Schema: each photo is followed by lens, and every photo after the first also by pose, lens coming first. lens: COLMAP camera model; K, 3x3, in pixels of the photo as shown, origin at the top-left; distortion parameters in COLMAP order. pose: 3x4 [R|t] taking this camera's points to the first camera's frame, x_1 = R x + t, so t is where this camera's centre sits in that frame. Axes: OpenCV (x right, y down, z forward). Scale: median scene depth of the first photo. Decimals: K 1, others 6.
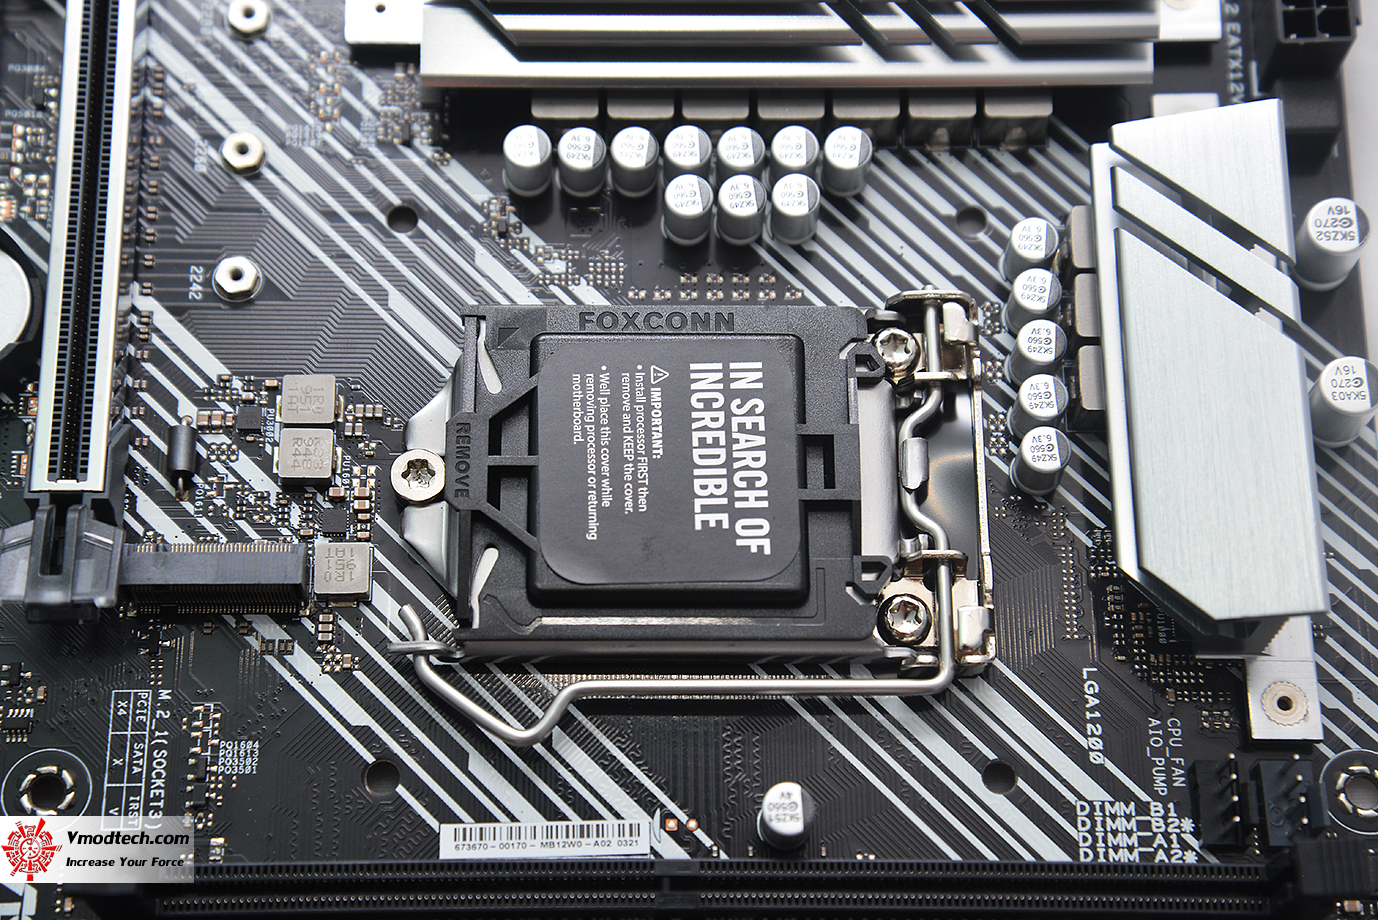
lens RADIAL K [[2600.4, 0, 682.0], [0, 2600.4, 452.8], [0, 0, 1]] dist [0.299522, 0.000000]
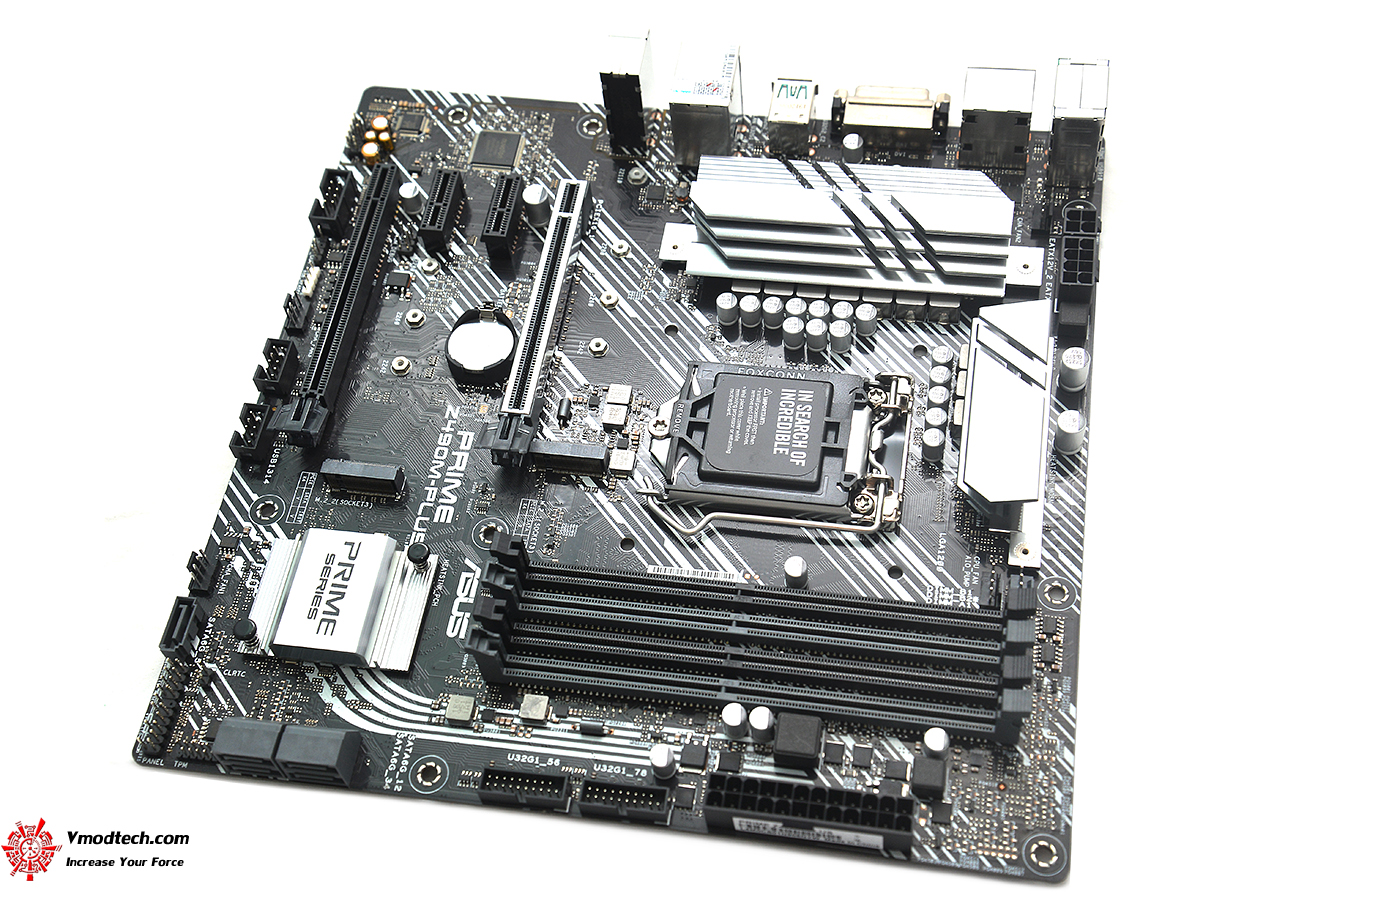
lens RADIAL K [[1733.5, 0, 684.7], [0, 1733.5, 449.2], [0, 0, 1]] dist [0.133238, 0.000000]
pose [[0.980880, 0.088575, -0.173289, 0.189411], [-0.122102, 0.973459, -0.193569, 0.325110], [0.151544, 0.211027, 0.965661, -0.478276]]
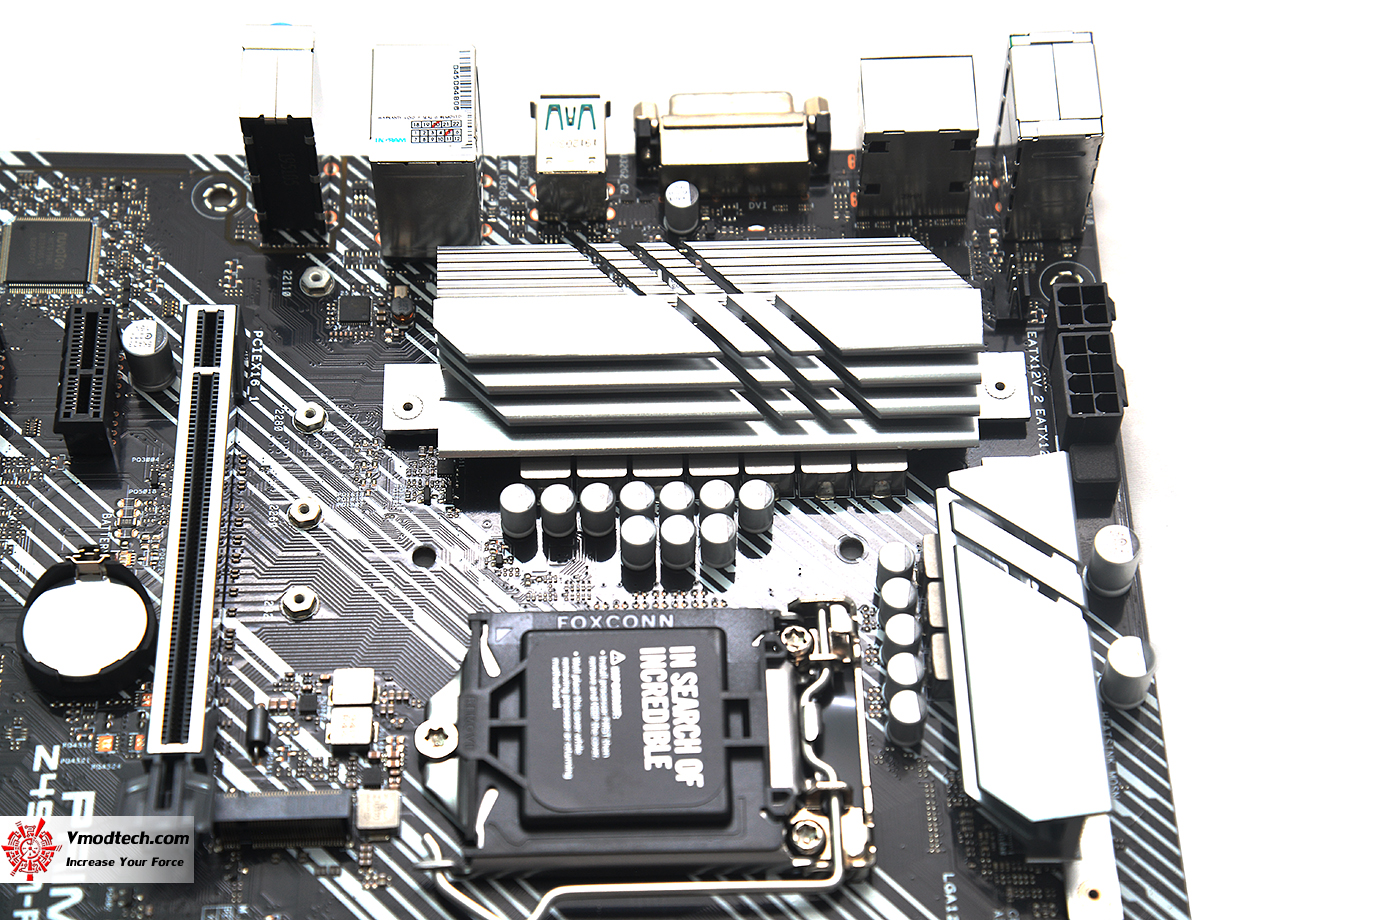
lens RADIAL K [[2743.7, 0, 679.5], [0, 2743.7, 454.1], [0, 0, 1]] dist [0.417455, 0.000000]
pose [[0.999775, -0.020887, 0.003631, 0.020170], [0.021188, 0.978522, -0.205050, 0.158512], [0.000730, 0.205081, 0.978745, -0.403642]]
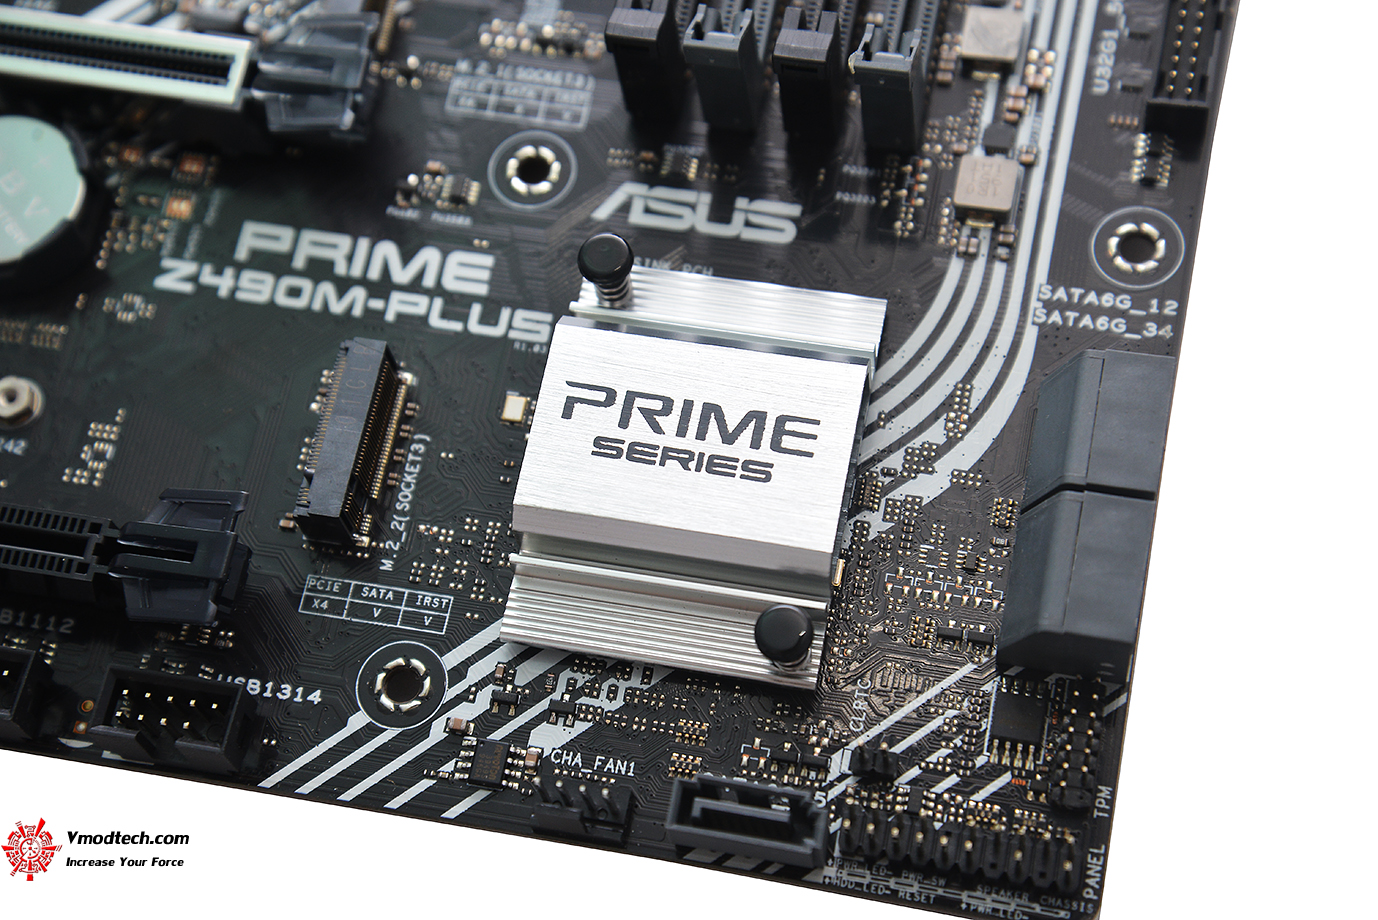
lens RADIAL K [[2600.4, 0, 674.9], [0, 2600.4, 460.1], [0, 0, 1]] dist [0.299522, 0.000000]
pose [[0.205159, -0.917465, 0.340834, -0.651131], [0.949838, 0.270627, 0.156741, 0.051368], [-0.236044, 0.291580, 0.926965, 0.093216]]
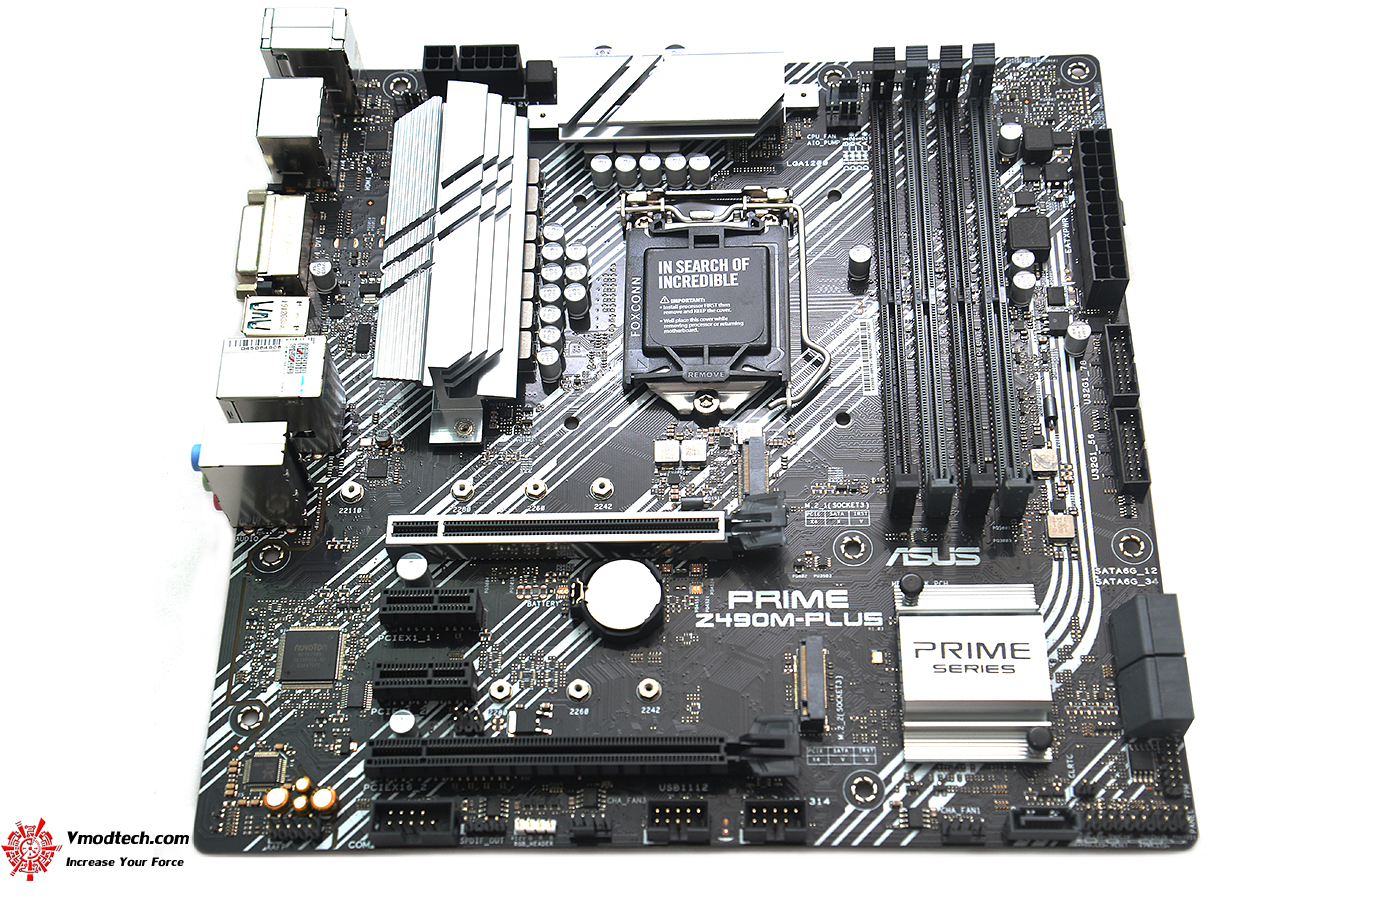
lens RADIAL K [[1874.8, 0, 665.4], [0, 1874.8, 454.5], [0, 0, 1]] dist [0.166640, 0.000000]
pose [[0.014986, -0.890460, 0.454814, -0.863244], [0.950949, 0.153255, 0.268717, -0.444134], [-0.308985, 0.428478, 0.849079, -0.311674]]
